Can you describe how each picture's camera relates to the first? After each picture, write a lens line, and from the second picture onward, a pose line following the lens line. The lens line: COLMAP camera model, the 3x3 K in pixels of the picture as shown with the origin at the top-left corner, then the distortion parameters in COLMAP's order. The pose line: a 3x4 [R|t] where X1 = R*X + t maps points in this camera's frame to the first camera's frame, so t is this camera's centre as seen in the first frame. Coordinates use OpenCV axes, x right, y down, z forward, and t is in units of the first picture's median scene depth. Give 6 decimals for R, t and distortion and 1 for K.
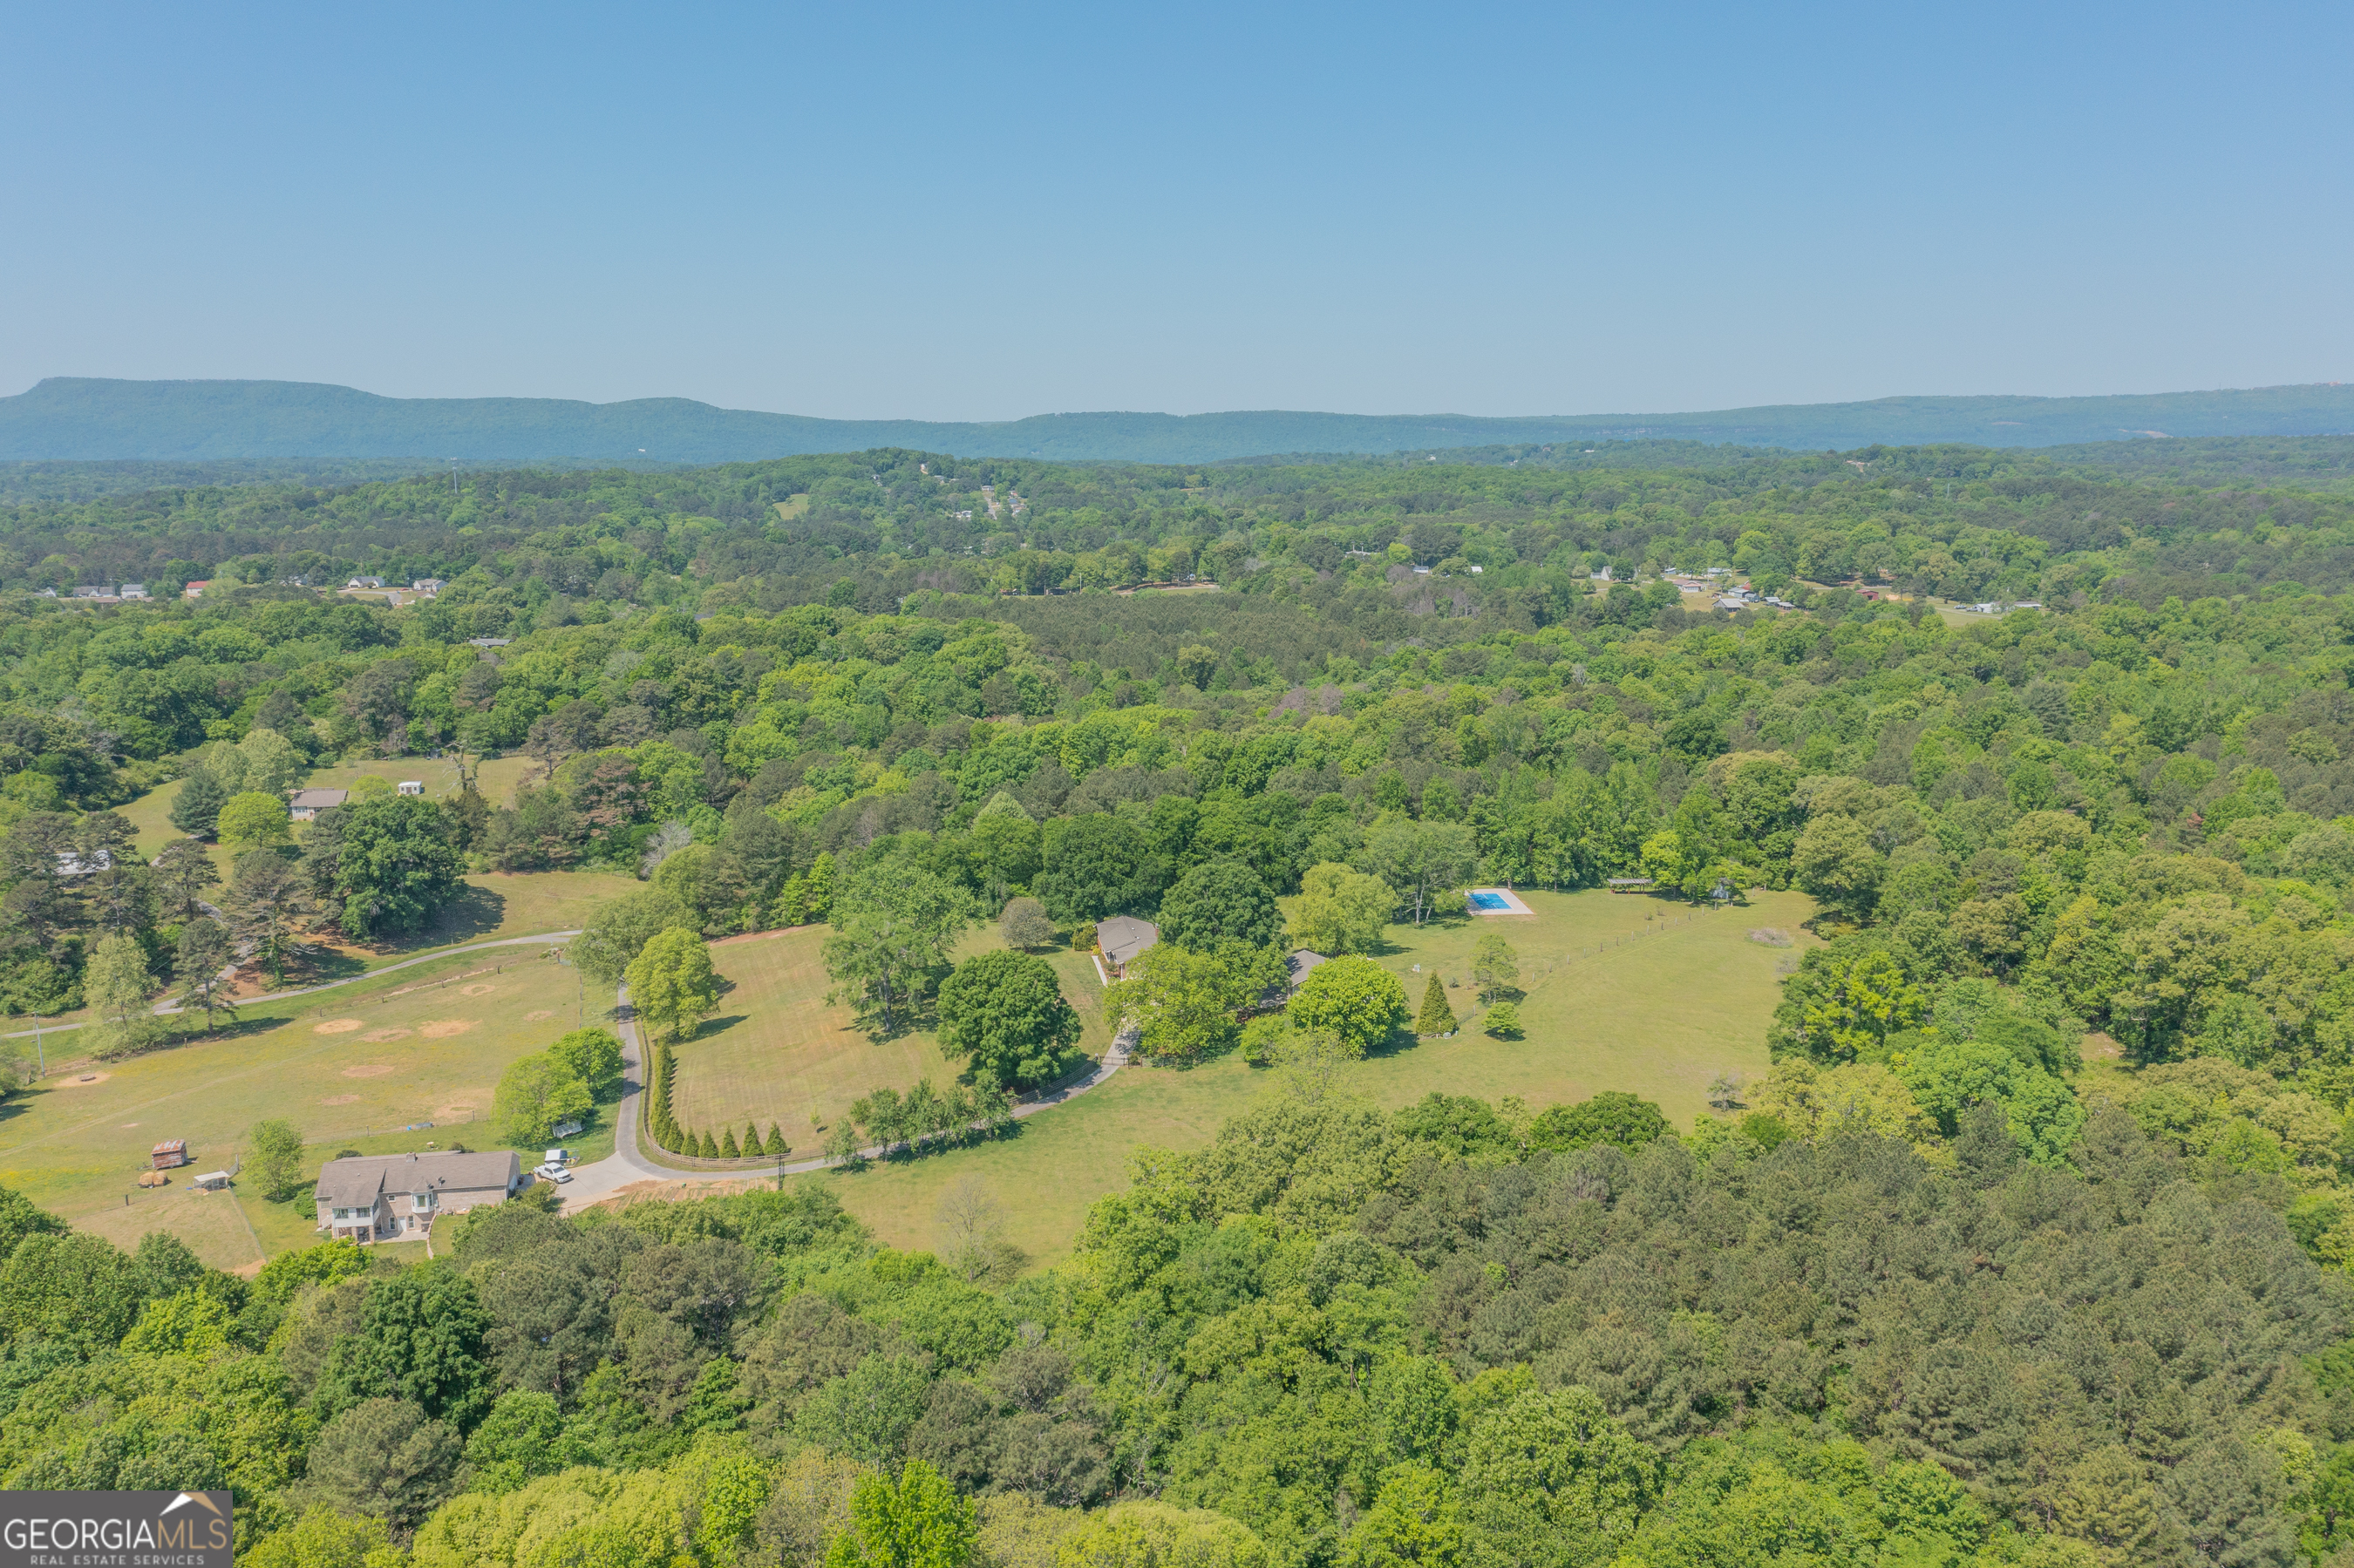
lens RADIAL K [[1859.4, 0, 1171.3], [0, 1859.4, 758.7], [0, 0, 1]] dist [0.005655, 0.008855]
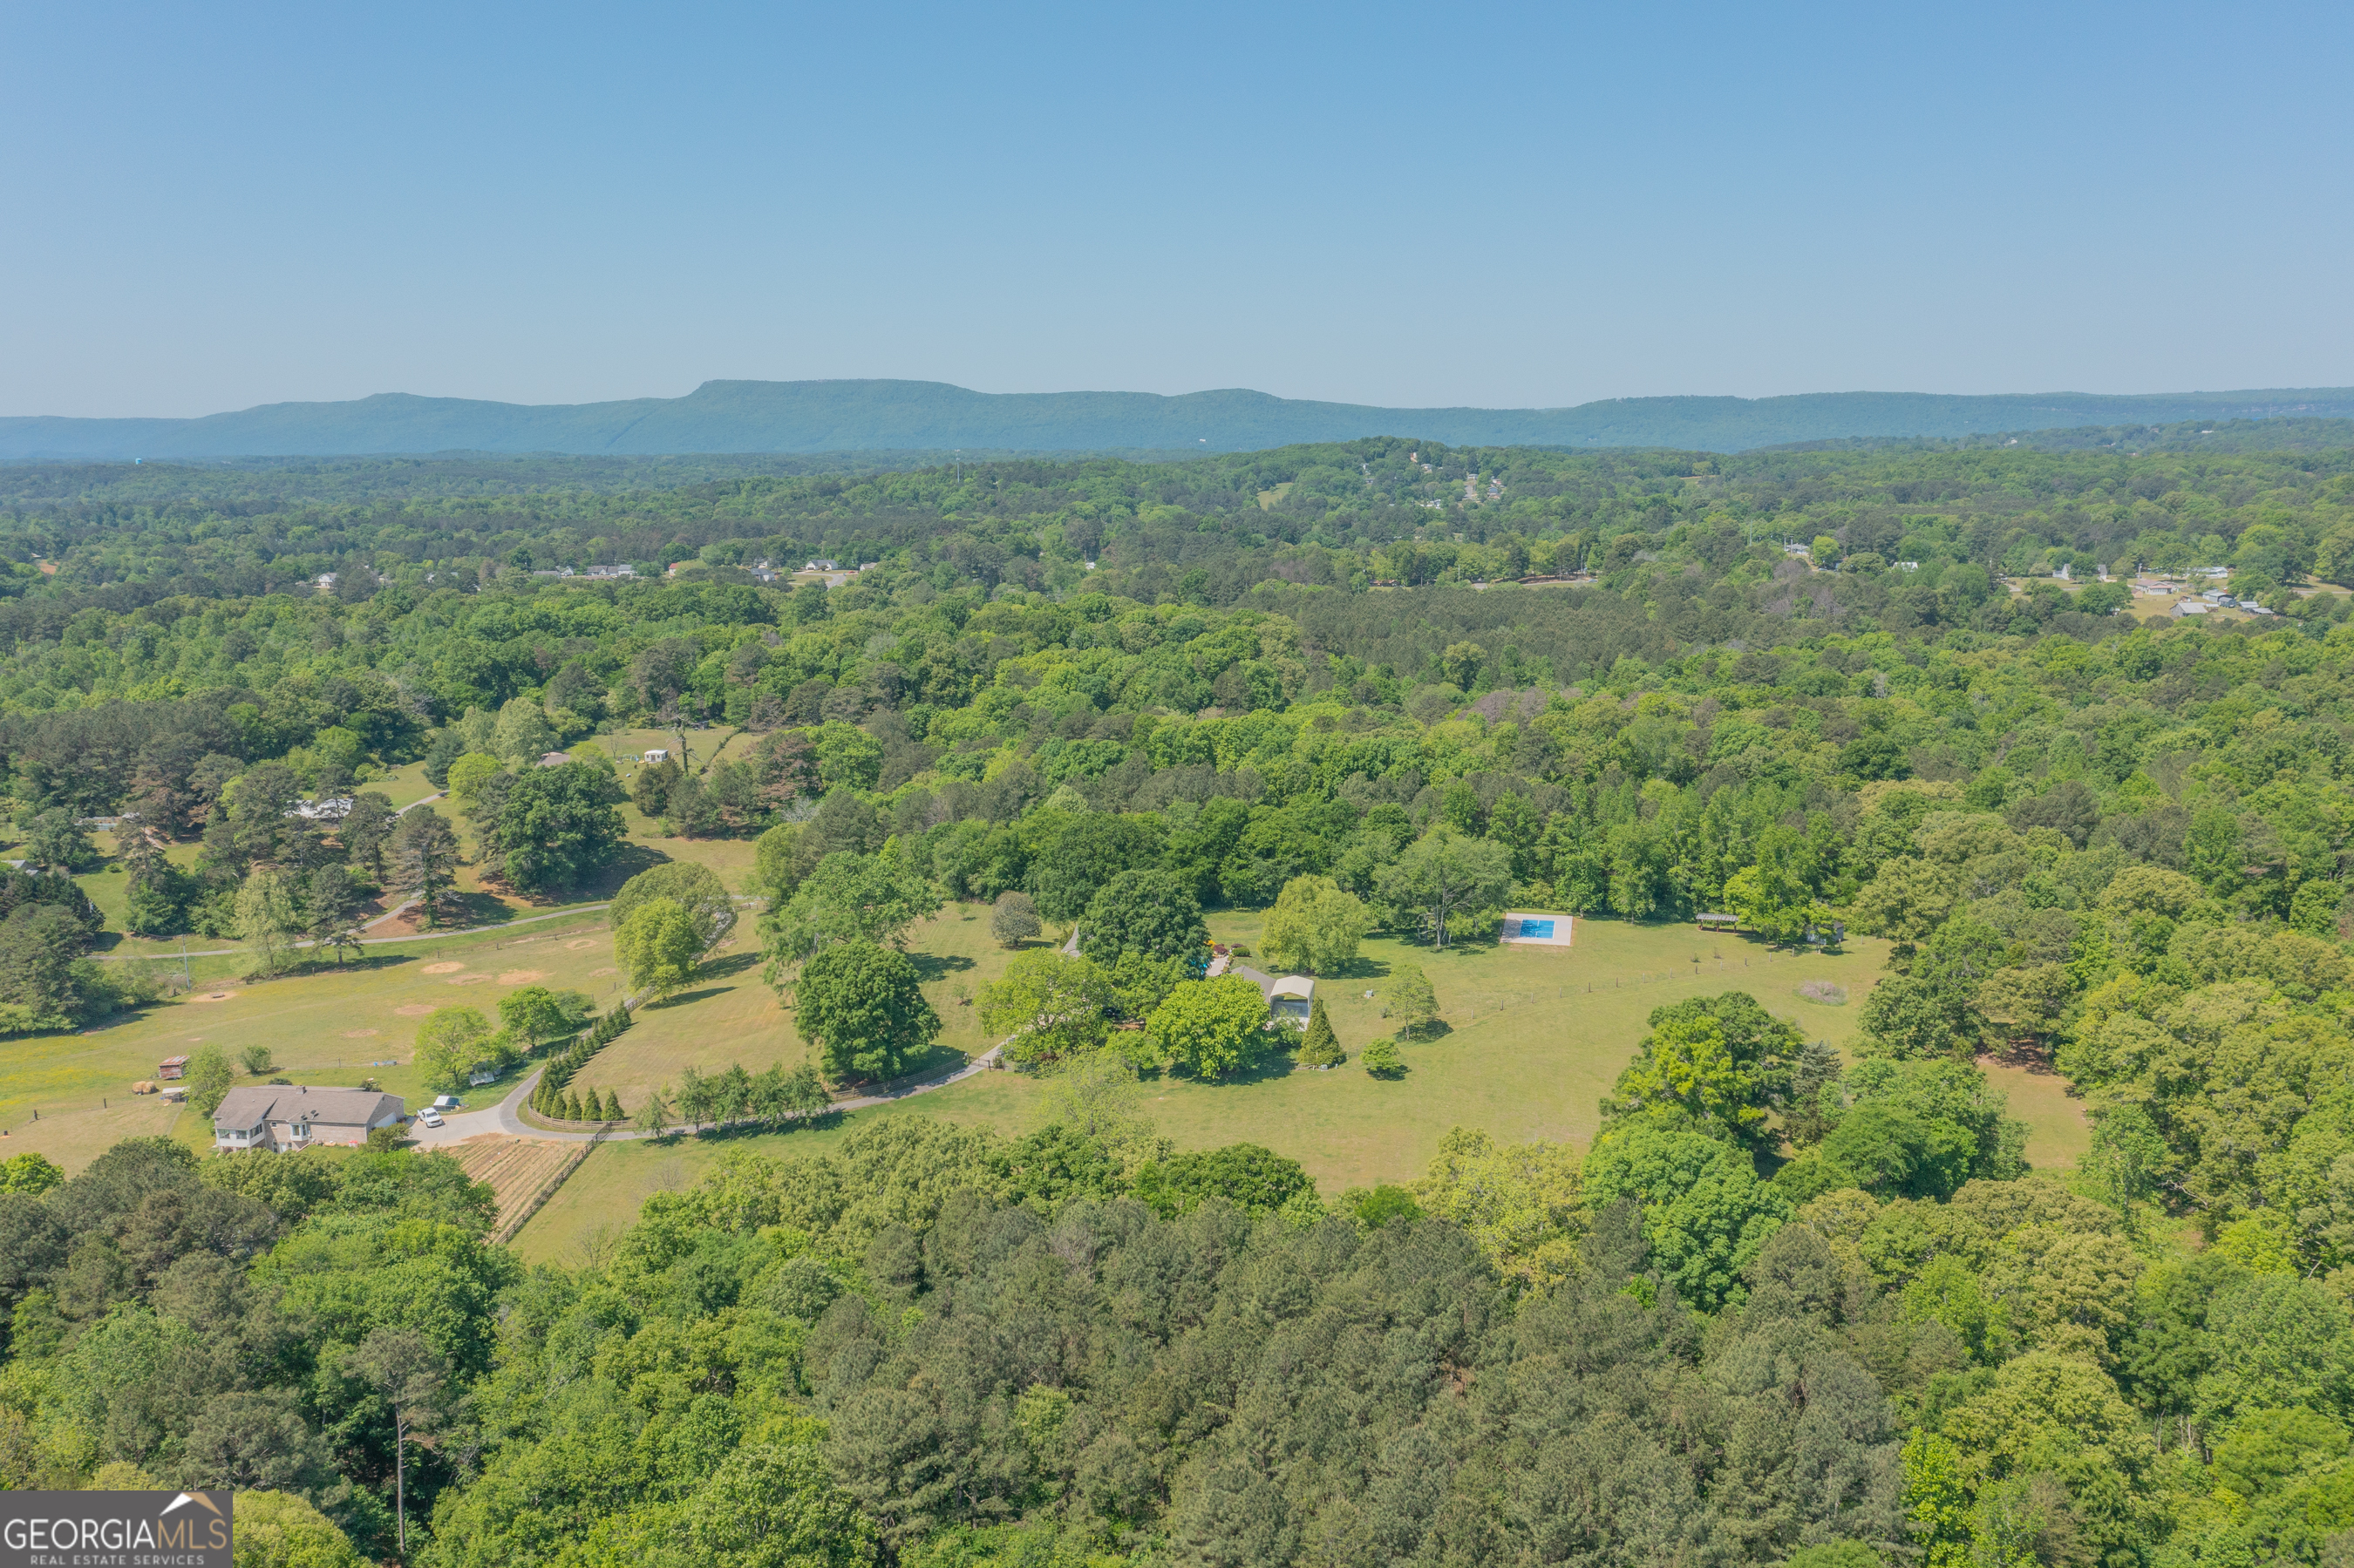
lens RADIAL K [[1854.8, 0, 1170.8], [0, 1854.8, 775.7], [0, 0, 1]] dist [0.006842, 0.008499]
pose [[0.954071, 0.046129, -0.296009, 0.220633], [-0.041445, 0.998897, 0.022082, -0.009876], [0.296701, -0.008799, 0.954930, 0.055545]]
